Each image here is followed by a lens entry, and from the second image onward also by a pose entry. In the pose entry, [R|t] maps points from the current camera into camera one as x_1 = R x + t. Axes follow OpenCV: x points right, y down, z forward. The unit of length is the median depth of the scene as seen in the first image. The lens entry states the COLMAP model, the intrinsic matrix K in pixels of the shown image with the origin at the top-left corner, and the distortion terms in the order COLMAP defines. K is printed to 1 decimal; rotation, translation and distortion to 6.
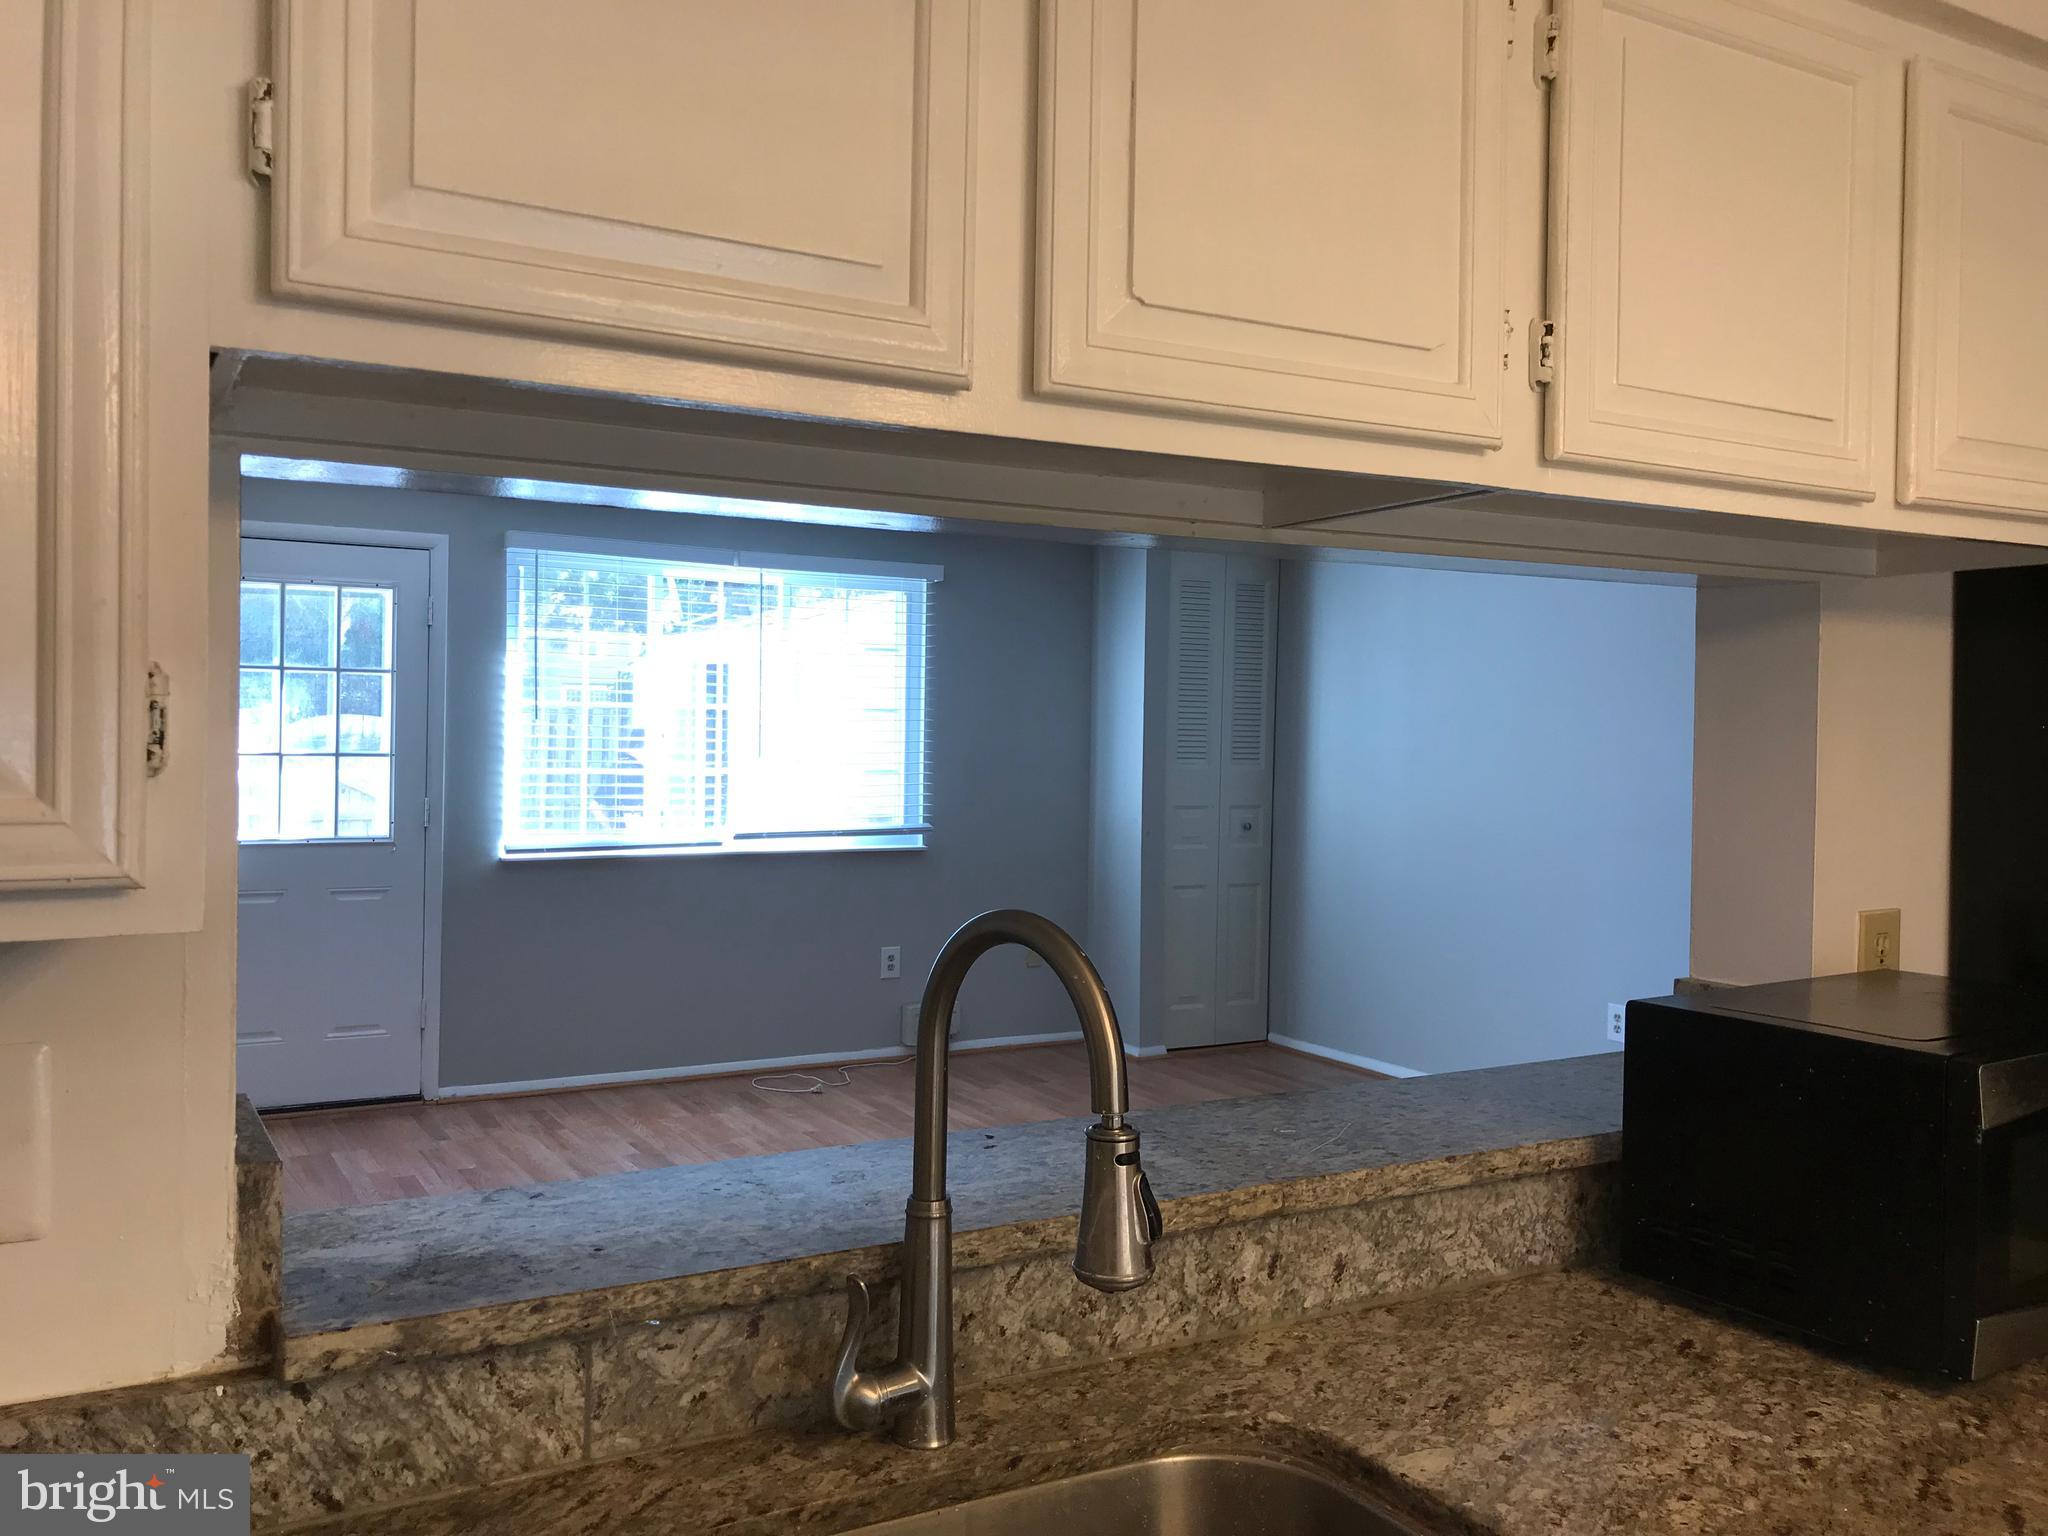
lens RADIAL K [[1676.1, 0, 1024.0], [0, 1676.1, 768.0], [0, 0, 1]] dist [0.061036, -0.115786]
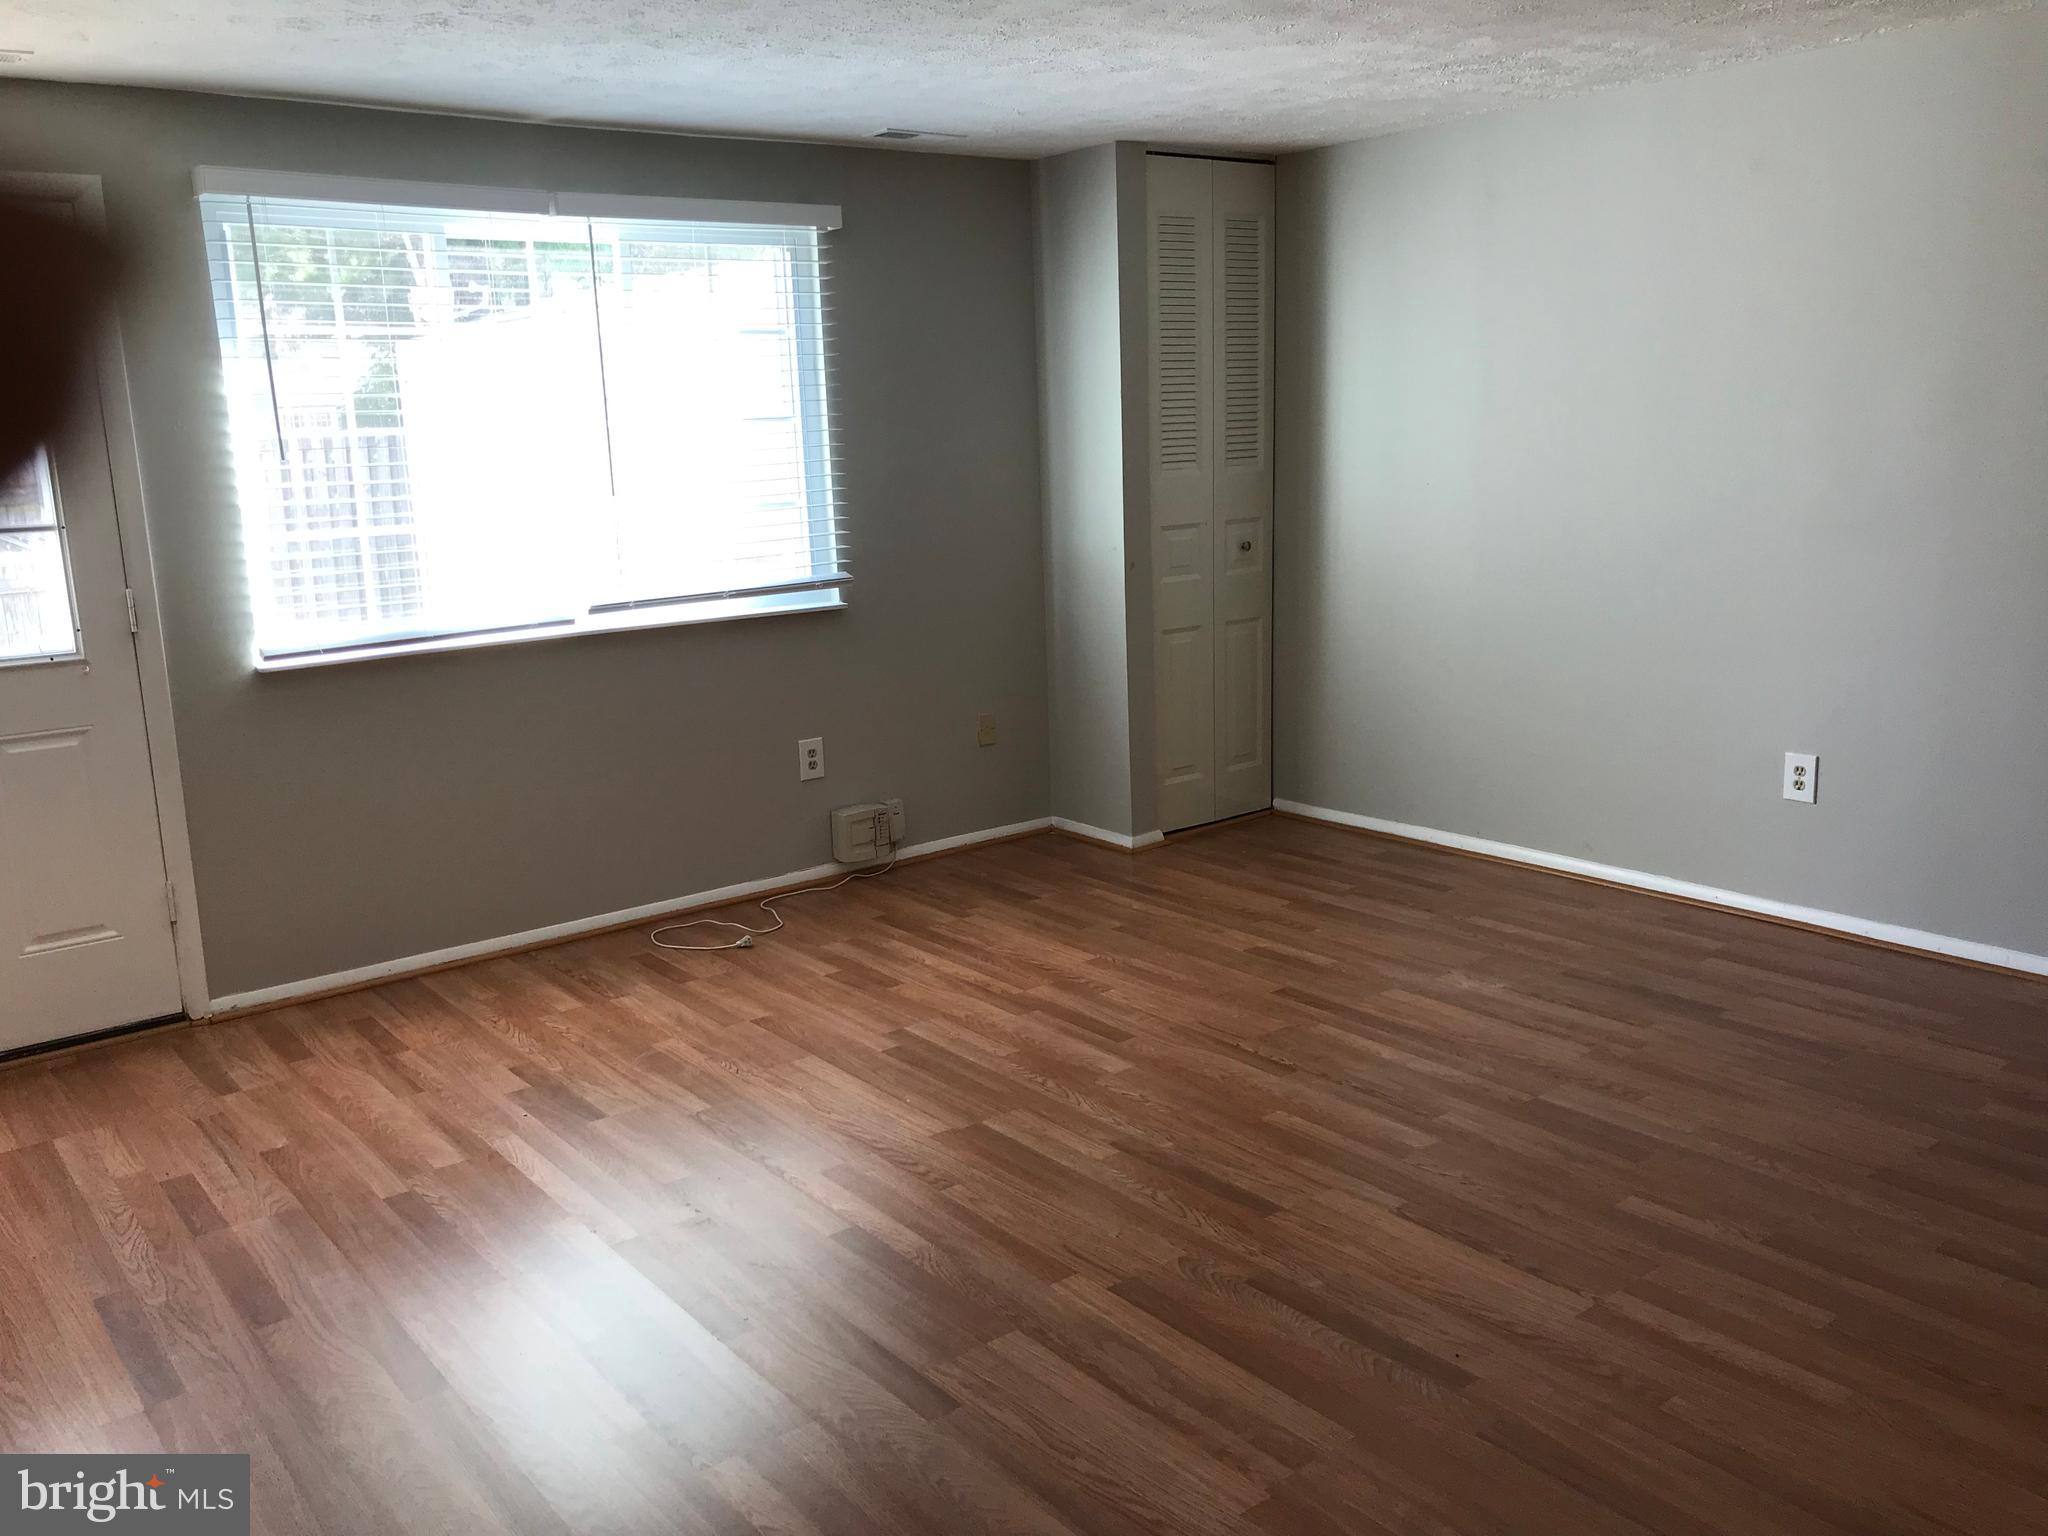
lens RADIAL K [[1688.3, 0, 1024.0], [0, 1688.3, 768.0], [0, 0, 1]] dist [0.043829, -0.048554]
pose [[0.989124, -0.081440, 0.122478, -0.088856], [0.059255, 0.982792, 0.174954, -0.008956], [-0.134619, -0.165794, 0.976929, 0.272581]]
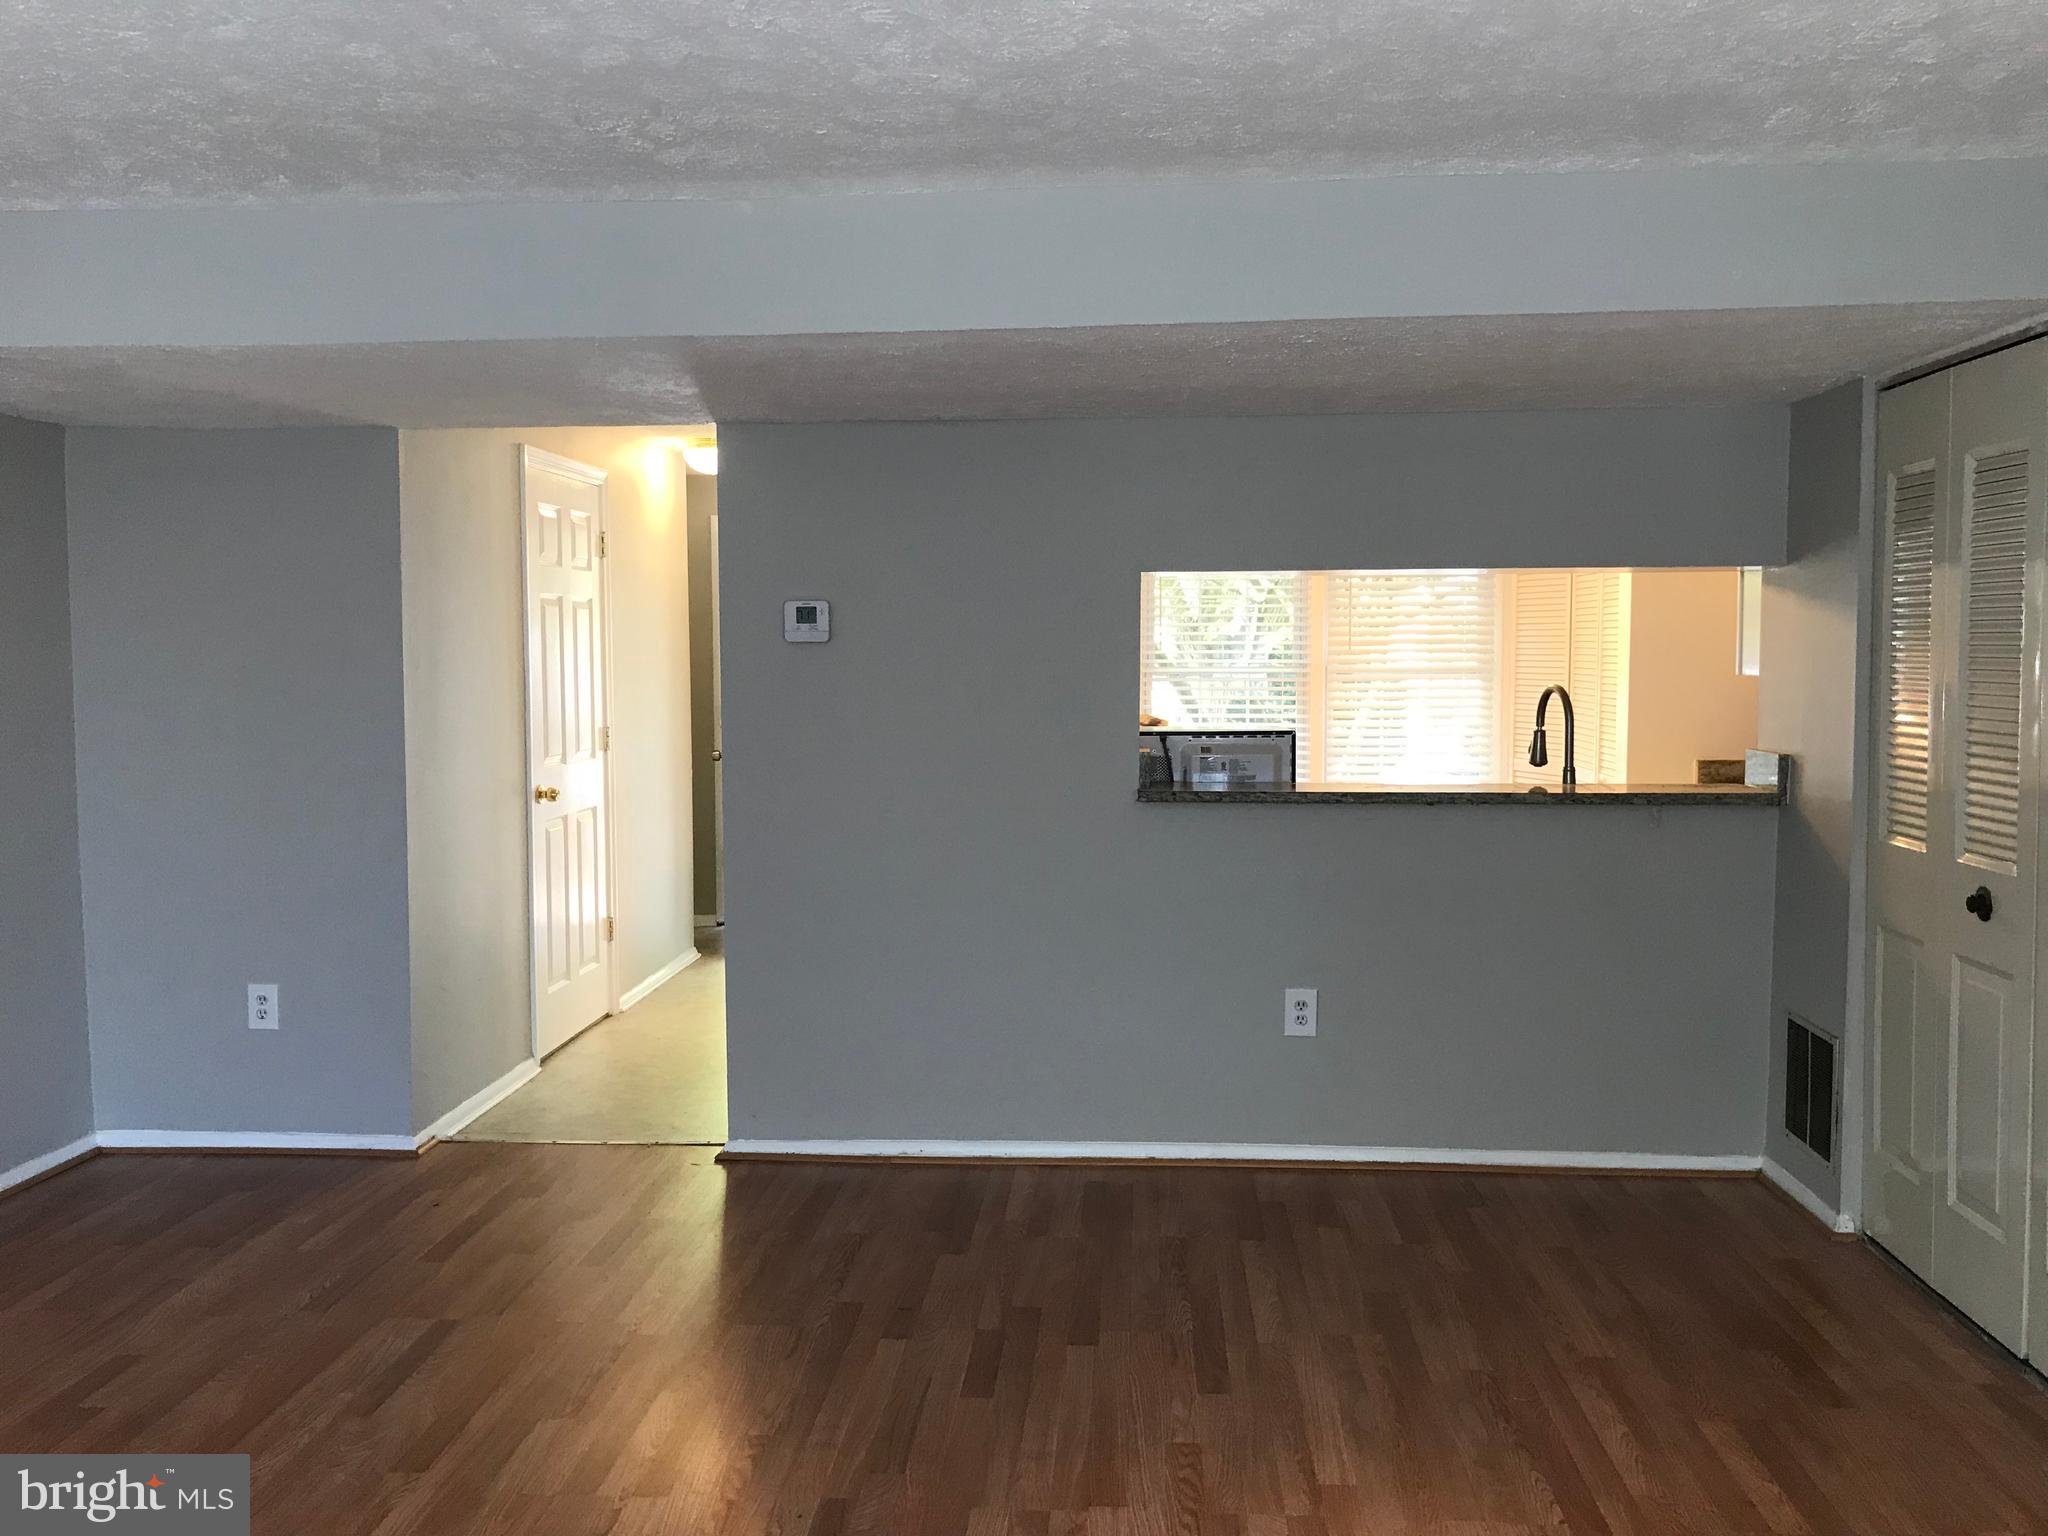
lens RADIAL K [[1672.8, 0, 1018.0], [0, 1672.8, 750.1], [0, 0, 1]] dist [0.043962, -0.054900]
pose [[-0.828080, -0.042718, 0.558980, -0.226117], [0.010929, 0.995673, 0.092281, -0.027013], [-0.560503, 0.082525, -0.824030, 0.948511]]
